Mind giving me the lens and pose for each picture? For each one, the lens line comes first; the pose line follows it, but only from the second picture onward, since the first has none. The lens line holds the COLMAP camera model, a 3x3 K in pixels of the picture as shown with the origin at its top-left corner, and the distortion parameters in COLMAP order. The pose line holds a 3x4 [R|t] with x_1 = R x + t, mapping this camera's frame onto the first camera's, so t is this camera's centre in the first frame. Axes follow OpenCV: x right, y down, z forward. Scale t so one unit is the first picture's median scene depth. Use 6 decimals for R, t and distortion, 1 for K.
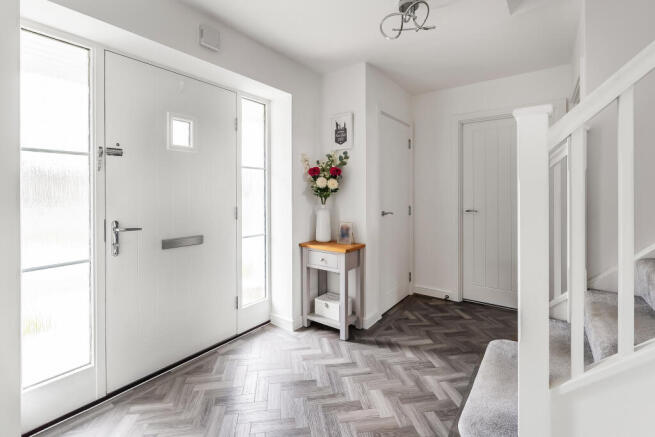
lens RADIAL K [[296.1, 0, 327.3], [0, 296.1, 196.7], [0, 0, 1]] dist [-0.001434, -0.000107]
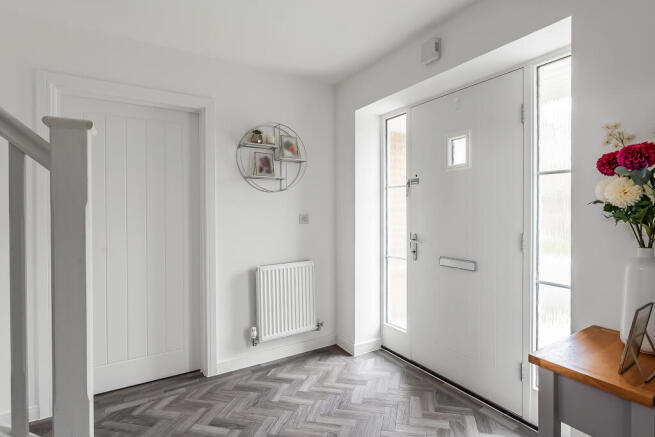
lens RADIAL K [[329.4, 0, 327.2], [0, 329.4, 208.1], [0, 0, 1]] dist [0.001726, 0.000164]
pose [[-0.376233, 0.007828, -0.926492, 0.674161], [0.001630, 0.999968, 0.007787, -0.037178], [0.926524, 0.001419, -0.376234, 1.014178]]
